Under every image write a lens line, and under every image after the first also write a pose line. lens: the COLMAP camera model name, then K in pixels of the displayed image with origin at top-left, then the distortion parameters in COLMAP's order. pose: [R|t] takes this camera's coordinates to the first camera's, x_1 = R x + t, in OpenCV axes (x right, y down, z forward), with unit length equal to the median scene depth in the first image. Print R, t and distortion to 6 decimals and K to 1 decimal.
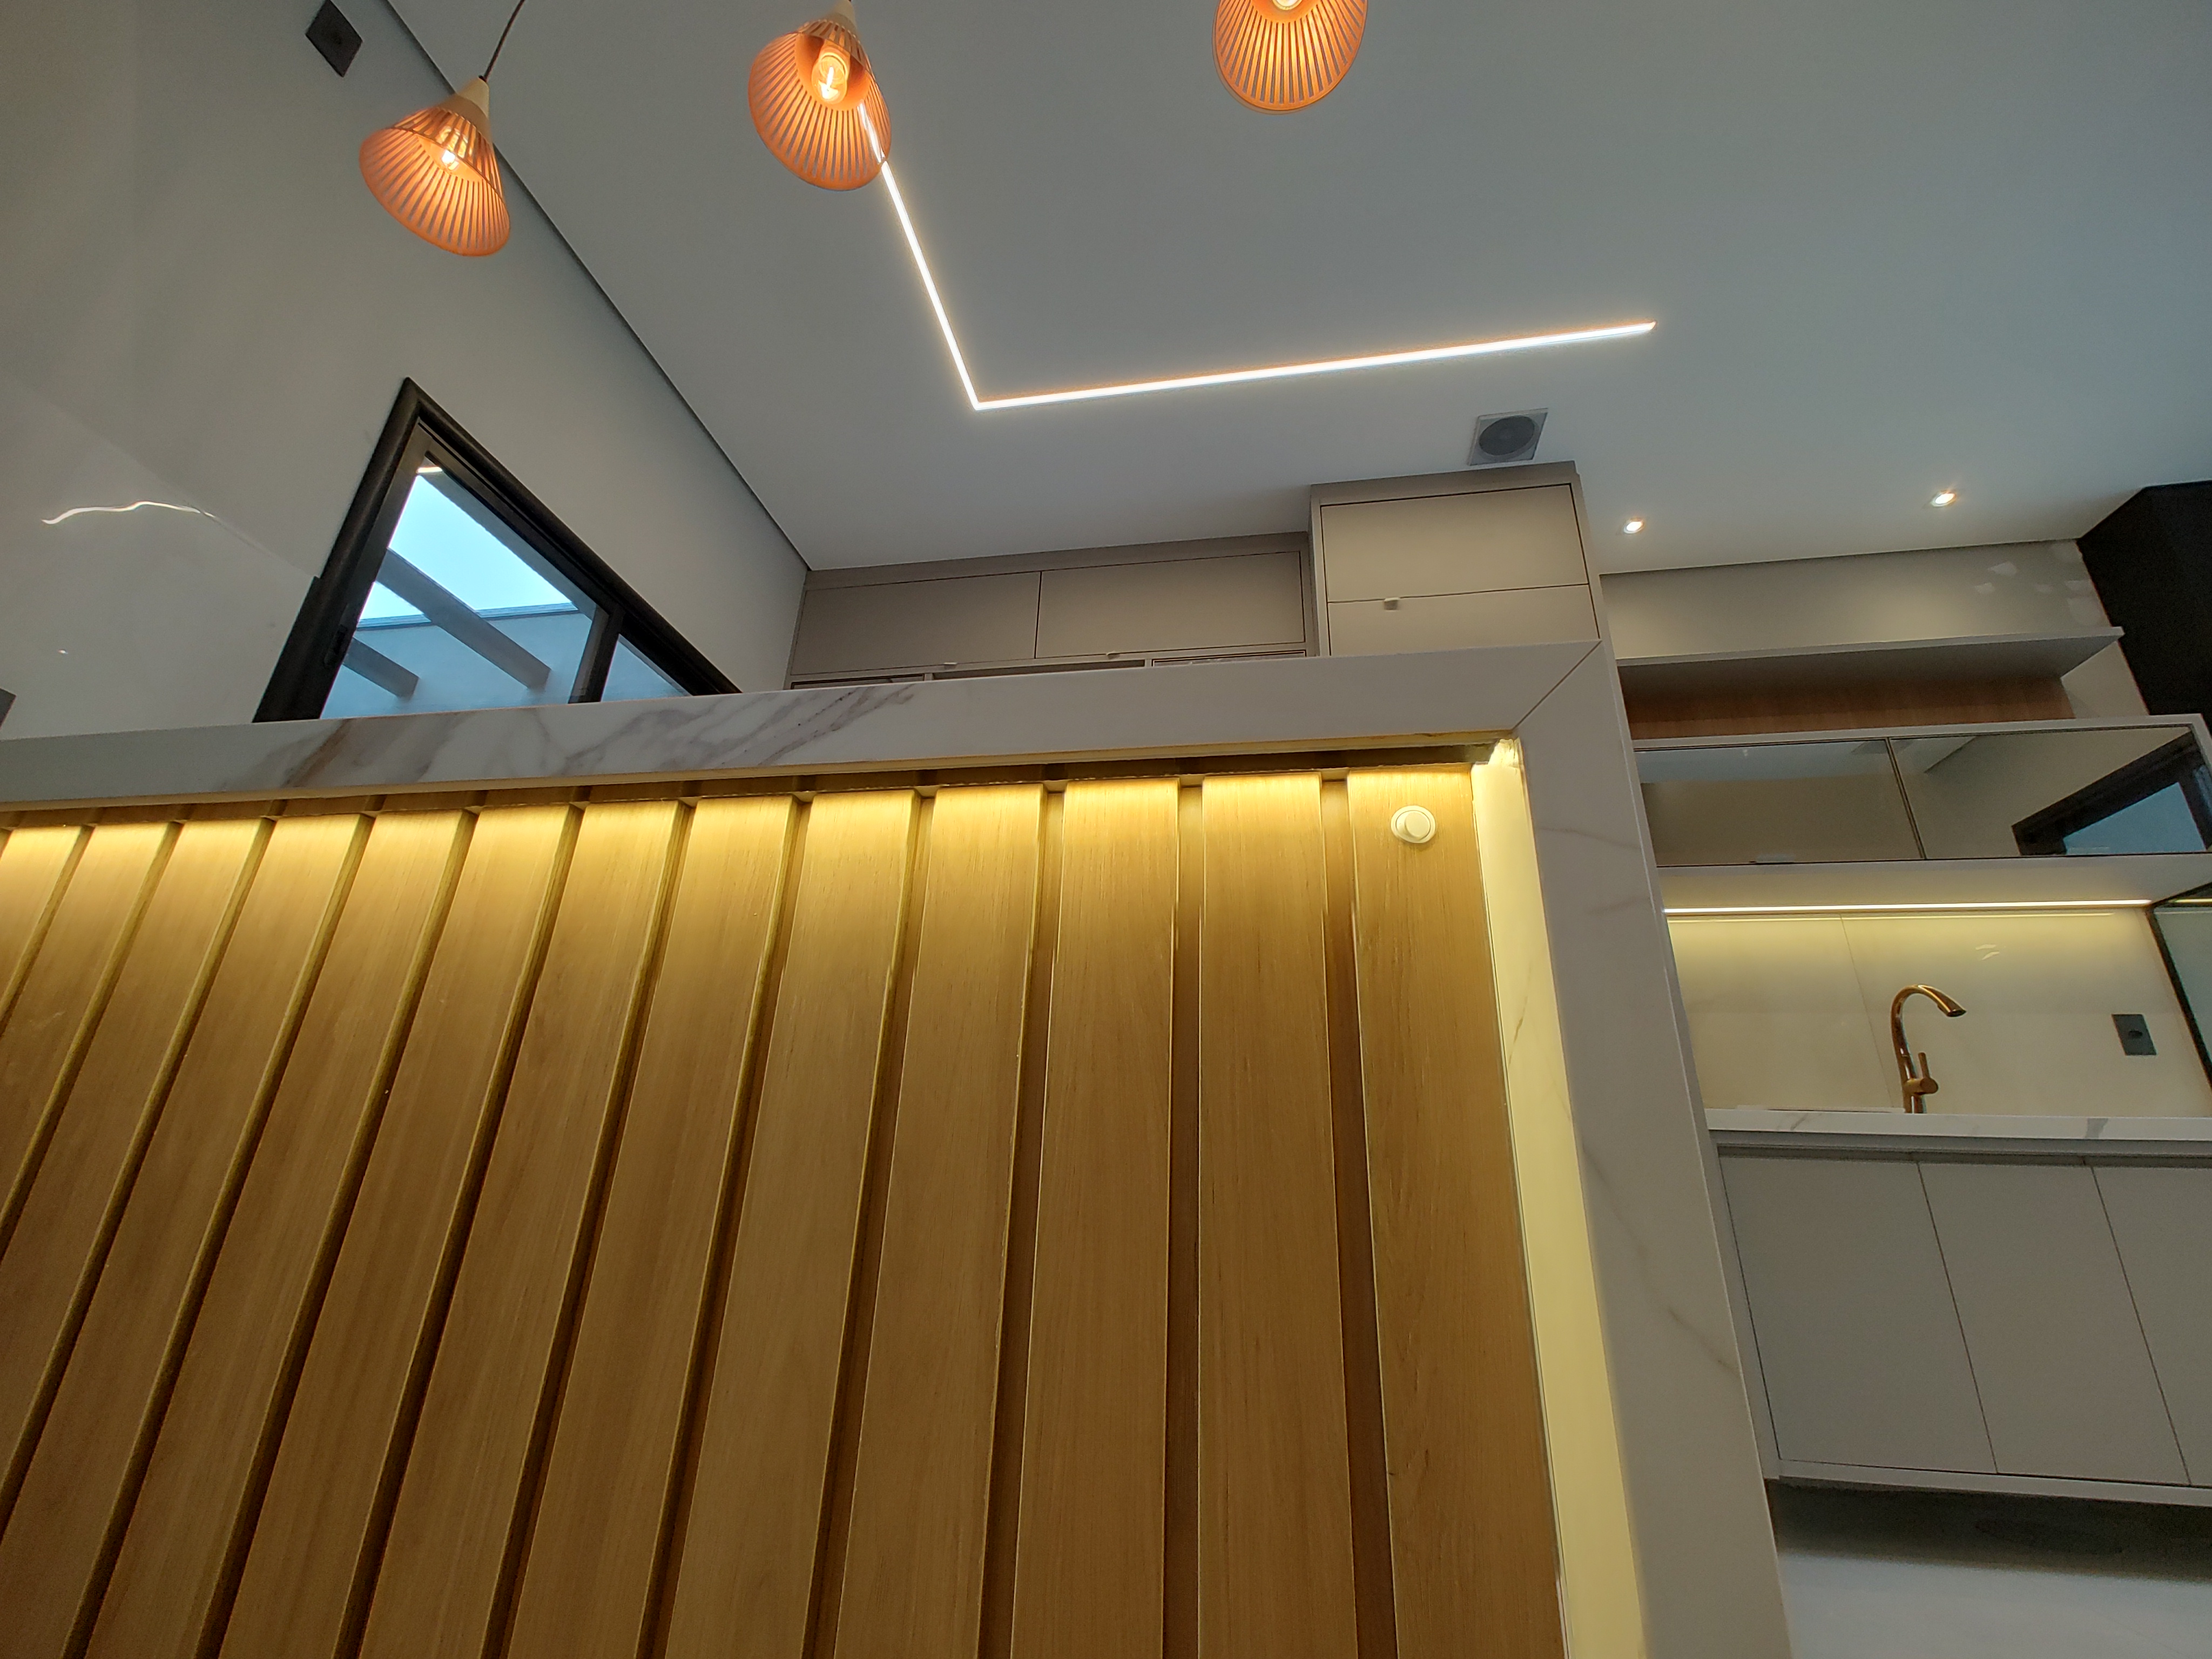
lens RADIAL K [[924.4, 0, 1099.8], [0, 924.4, 835.0], [0, 0, 1]] dist [0.000228, -0.000355]
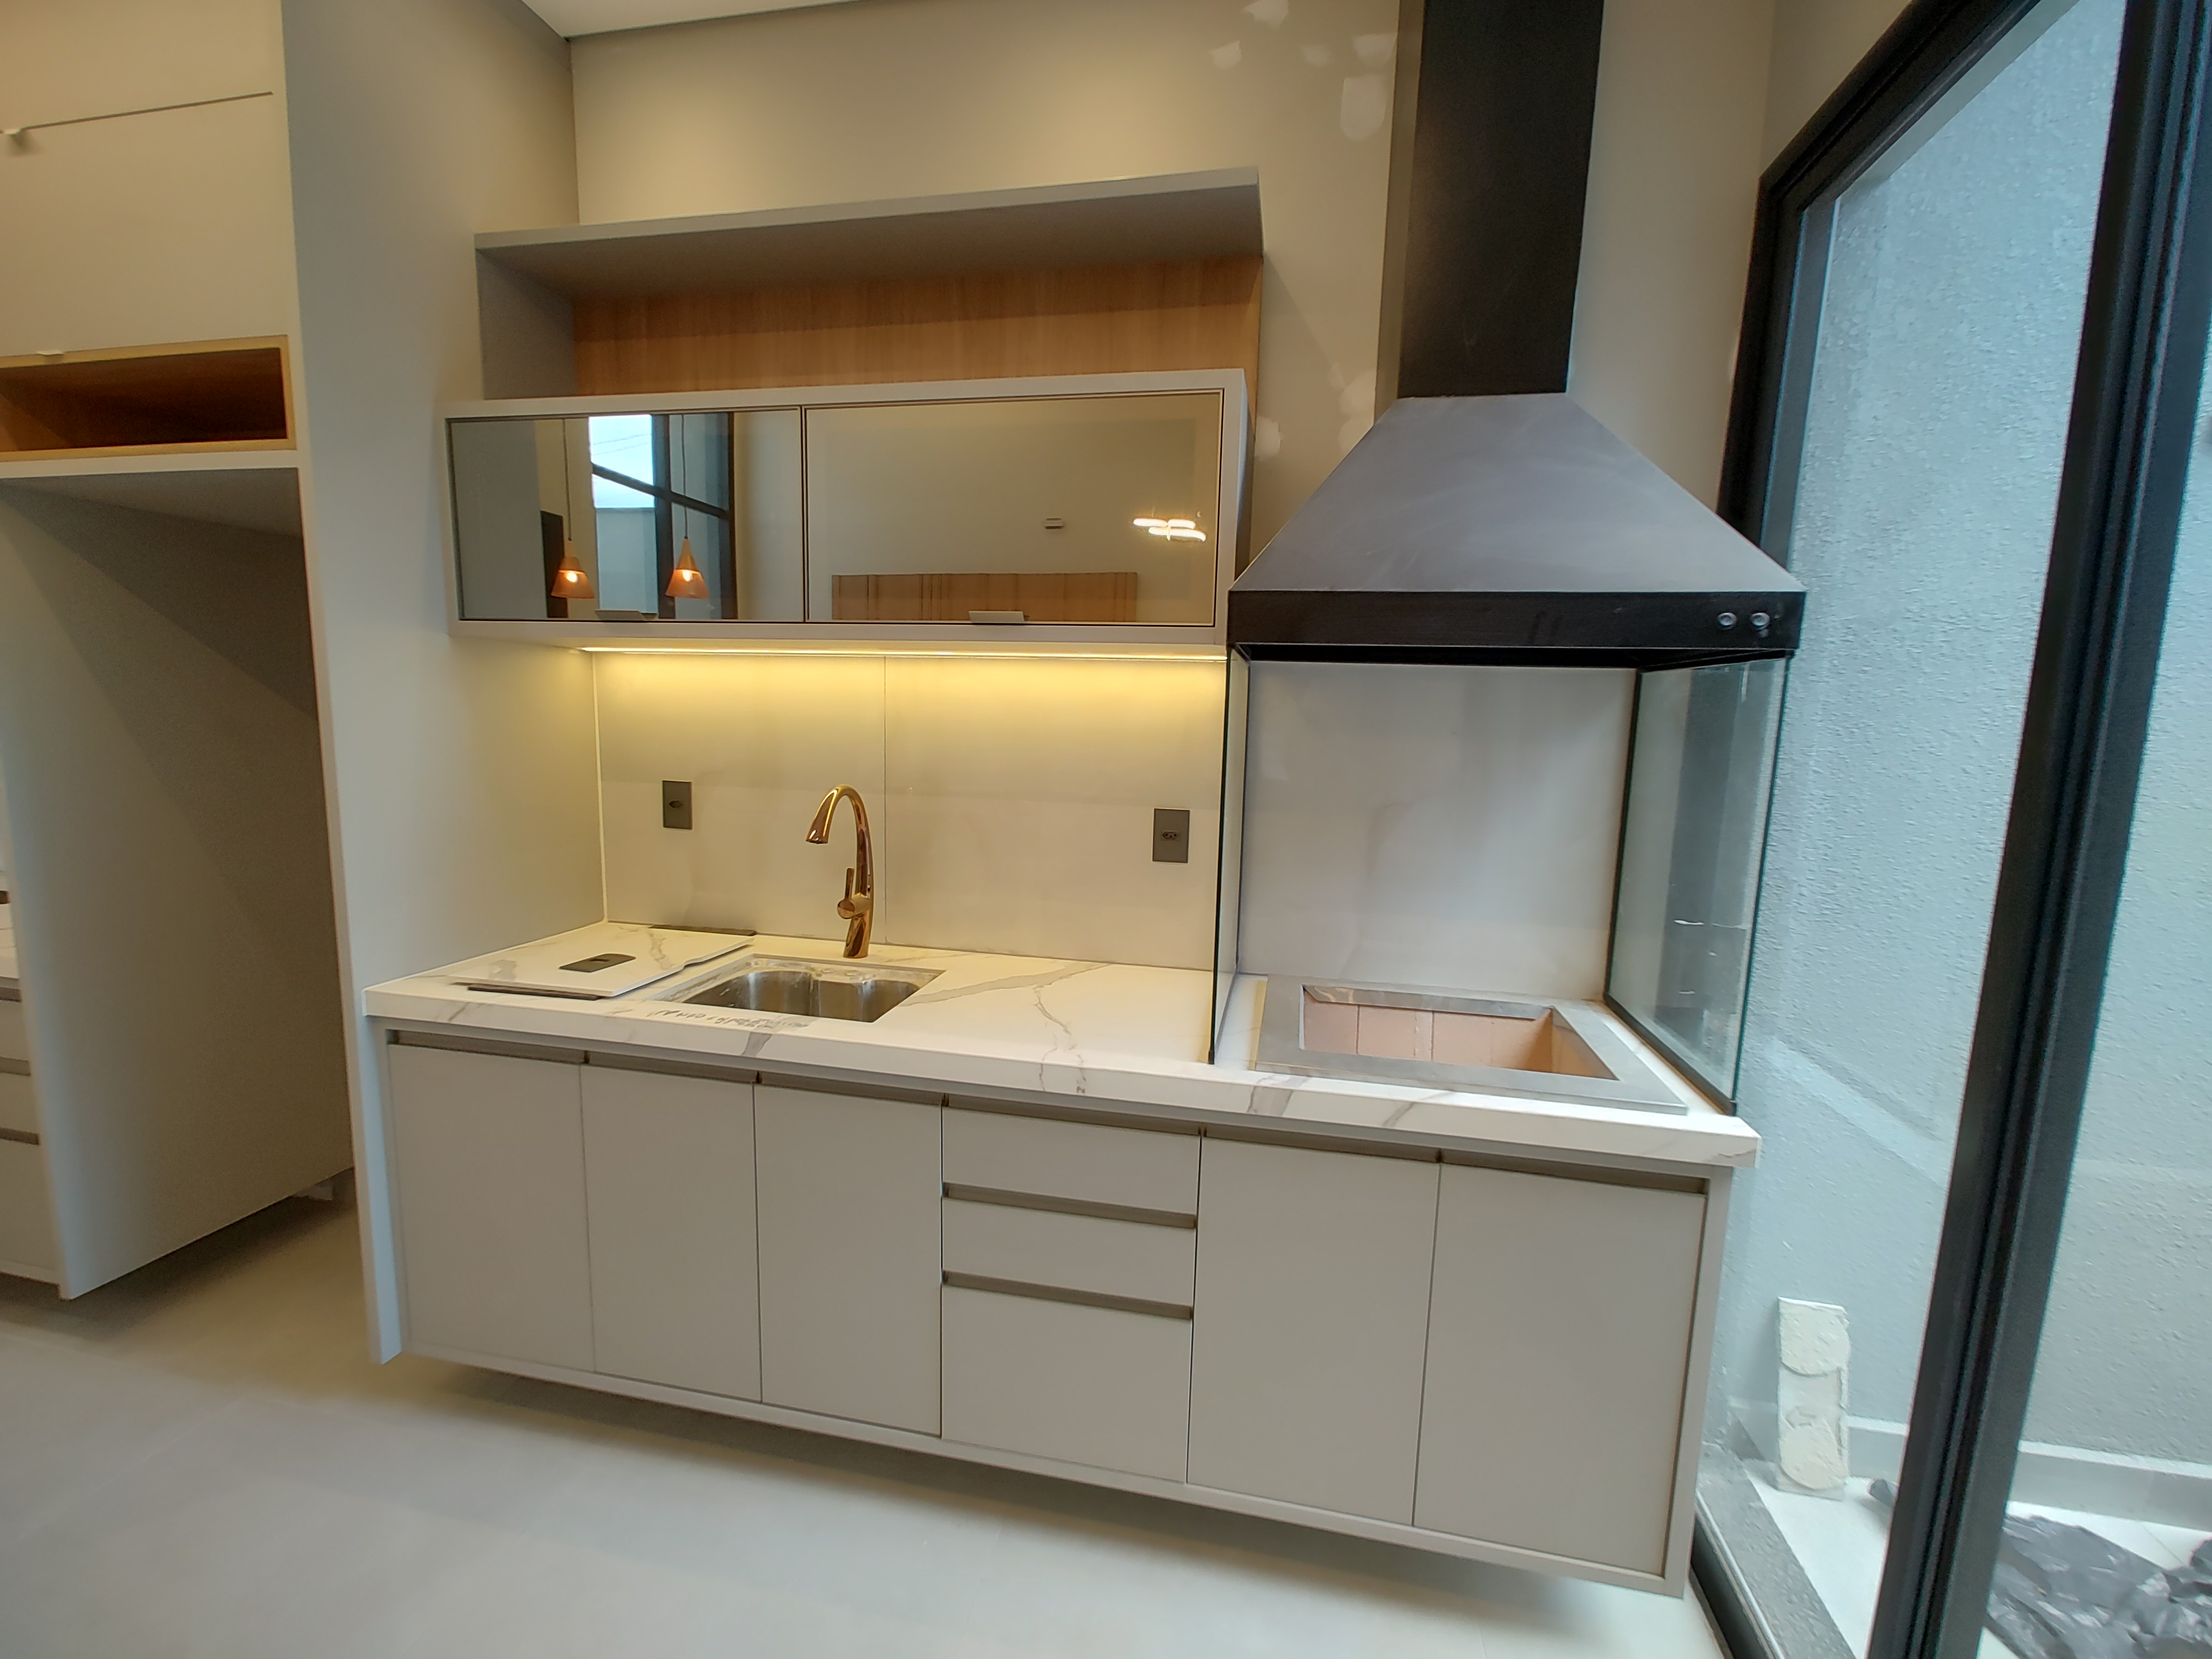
lens RADIAL K [[924.4, 0, 1115.4], [0, 924.4, 837.8], [0, 0, 1]] dist [0.000228, -0.000355]
pose [[0.999682, -0.003706, -0.024953, 1.103208], [0.015412, 0.872810, 0.487817, -0.155277], [0.019972, -0.488046, 0.872589, 0.338678]]
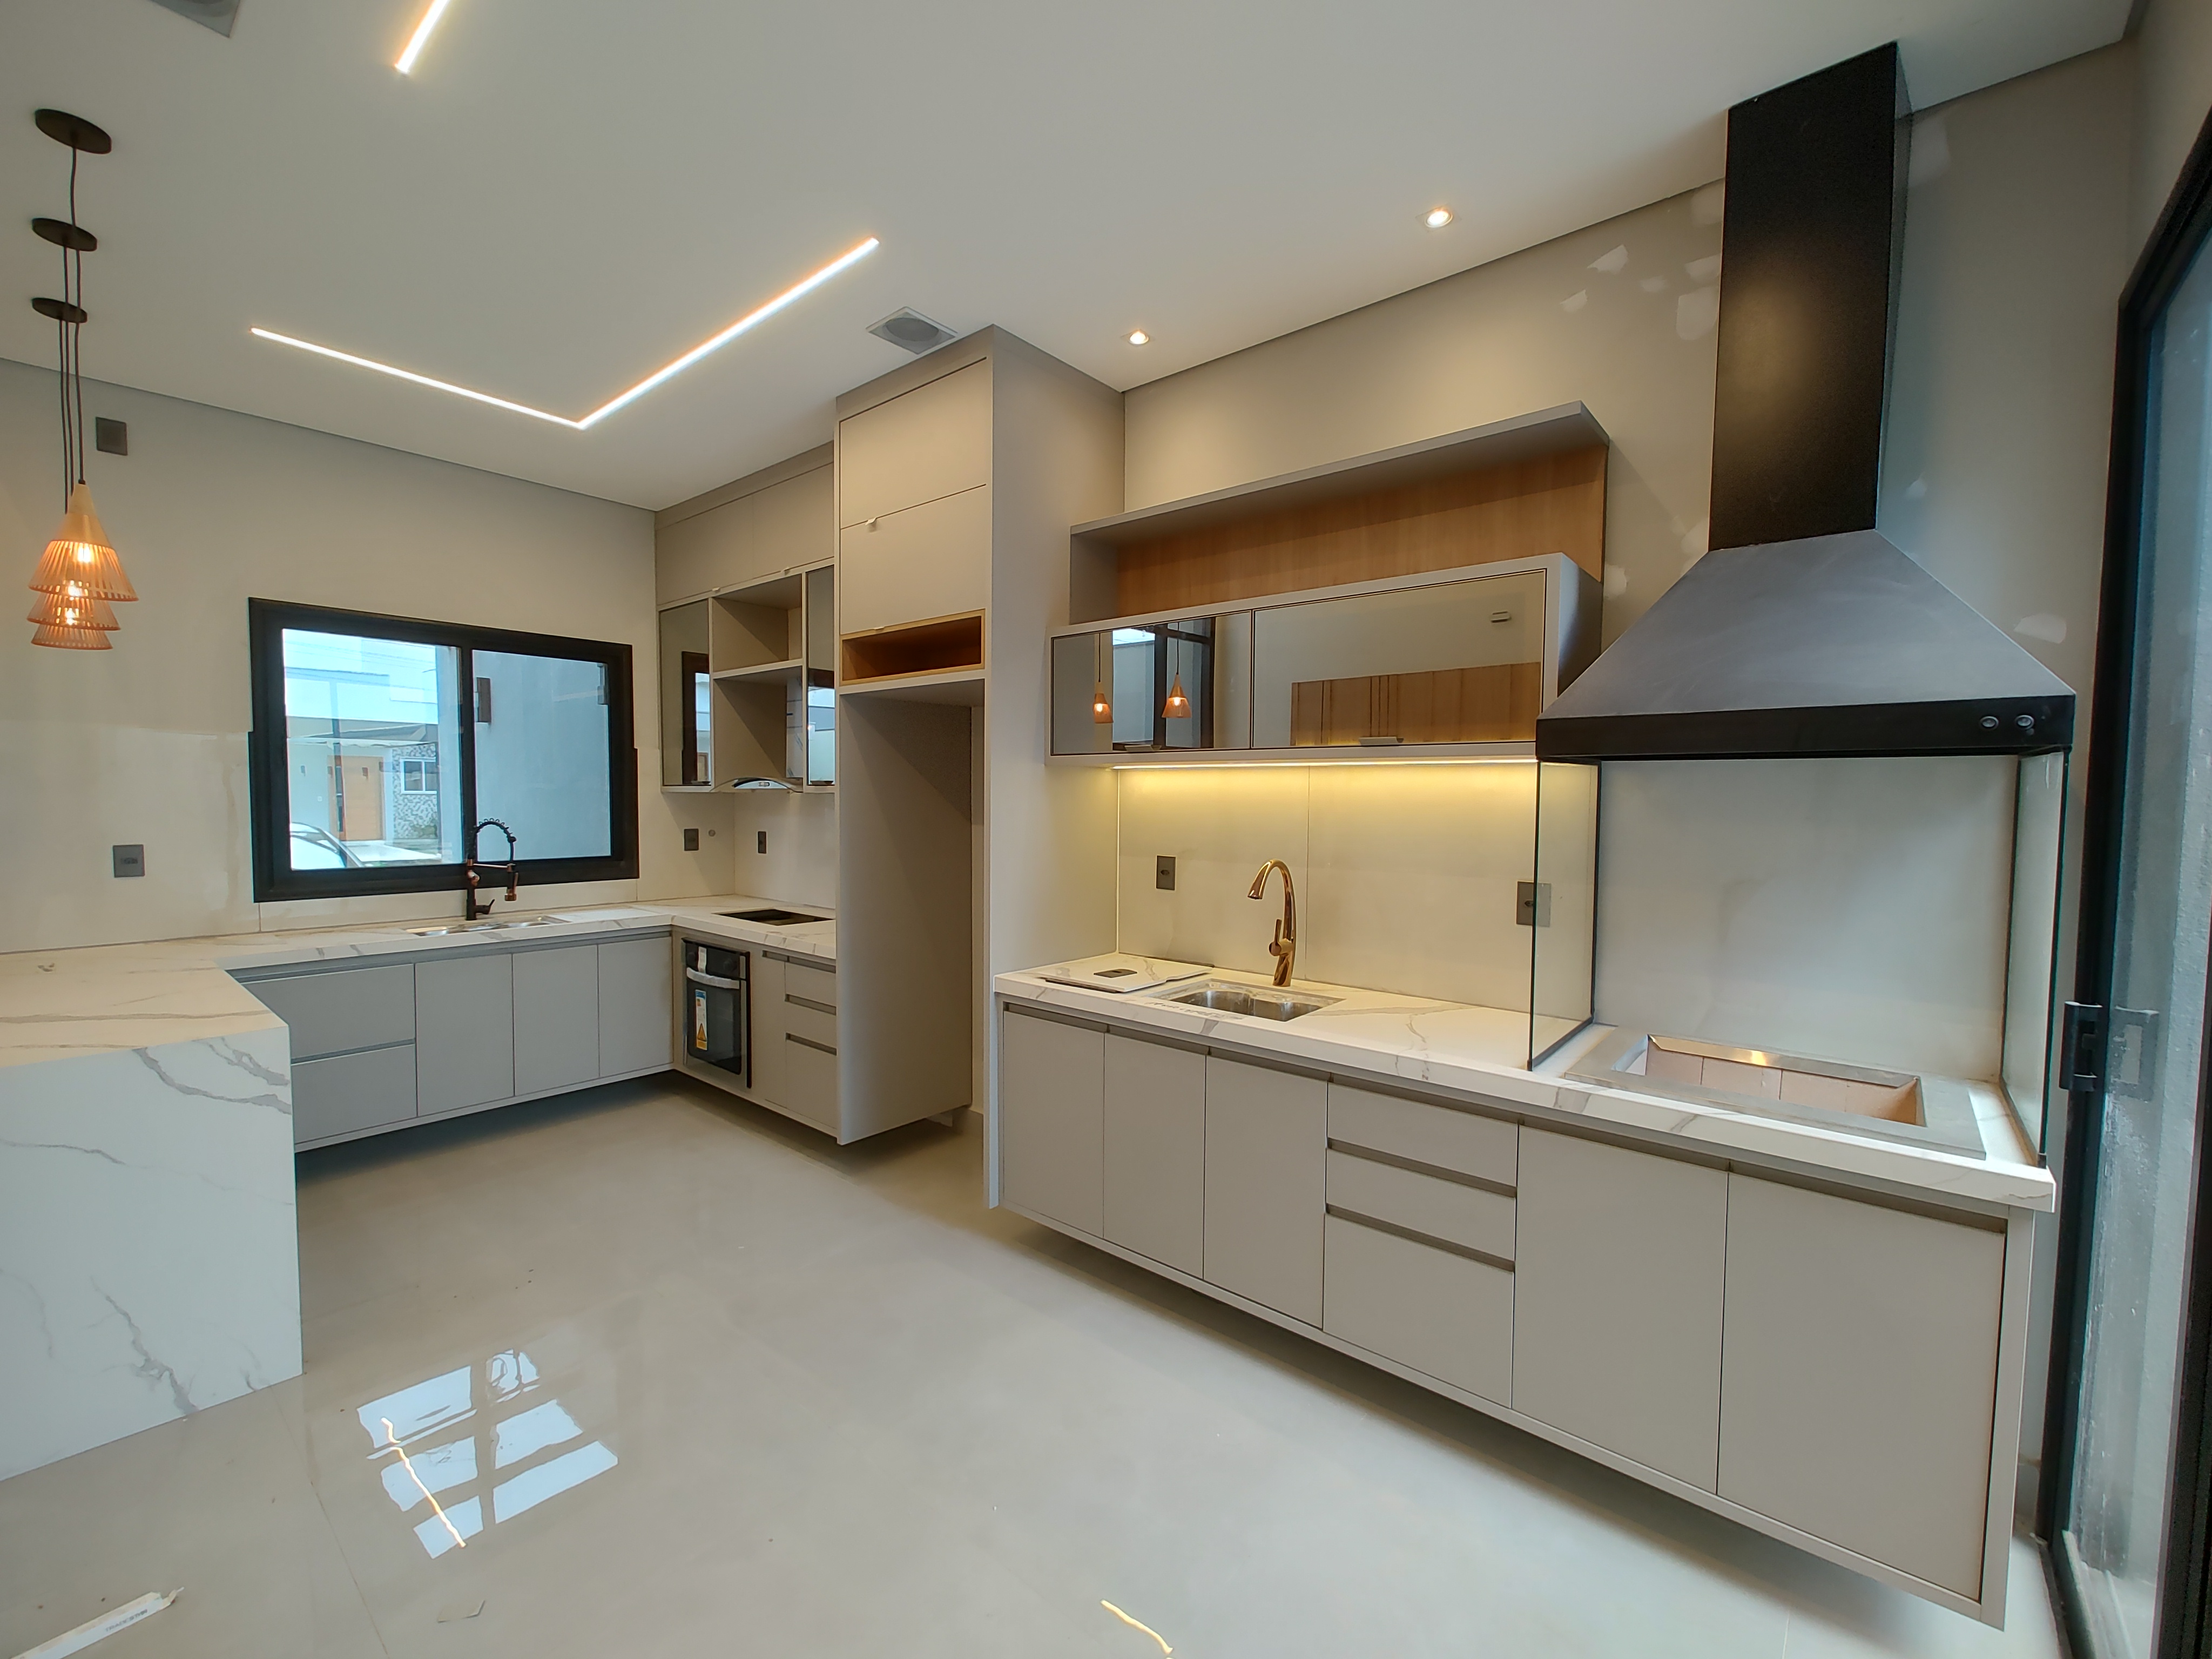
lens RADIAL K [[924.4, 0, 1104.2], [0, 924.4, 840.8], [0, 0, 1]] dist [0.000228, -0.000355]
pose [[0.864466, -0.004074, -0.502675, 1.224684], [0.208139, 0.913126, 0.350542, -0.258548], [0.457578, -0.407658, 0.790214, 0.098312]]
